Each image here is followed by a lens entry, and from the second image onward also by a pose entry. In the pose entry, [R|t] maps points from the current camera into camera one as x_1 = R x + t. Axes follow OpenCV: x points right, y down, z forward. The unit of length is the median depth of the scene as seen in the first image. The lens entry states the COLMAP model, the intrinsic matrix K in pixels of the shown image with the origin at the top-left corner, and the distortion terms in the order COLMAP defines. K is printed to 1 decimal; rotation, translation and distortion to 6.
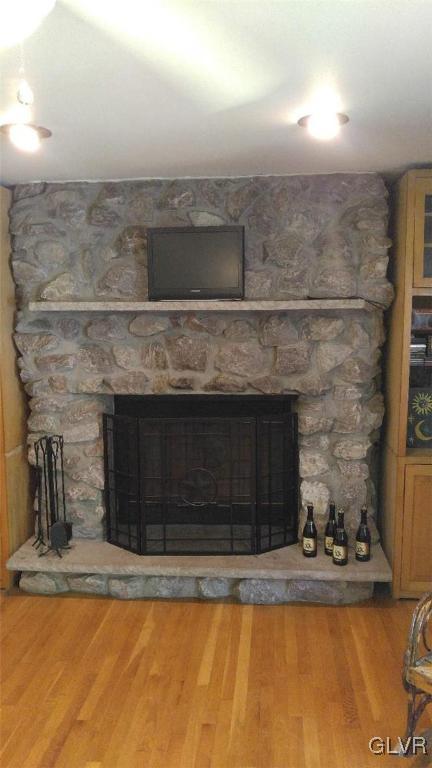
lens RADIAL K [[559.4, 0, 222.4], [0, 559.4, 393.1], [0, 0, 1]] dist [0.164992, -0.465785]
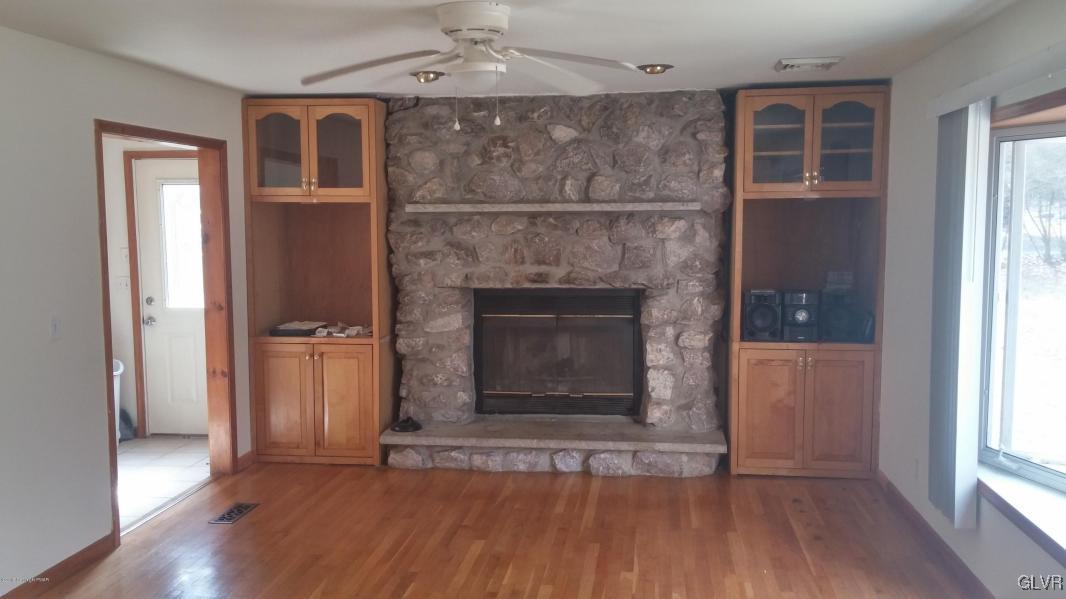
lens RADIAL K [[851.1, 0, 533.0], [0, 851.1, 299.5], [0, 0, 1]] dist [0.115686, 0.000291]
pose [[0.998831, 0.006953, -0.047826, -0.002776], [-0.008877, 0.999155, -0.040142, 0.093596], [0.047506, 0.040520, 0.998049, -0.665999]]
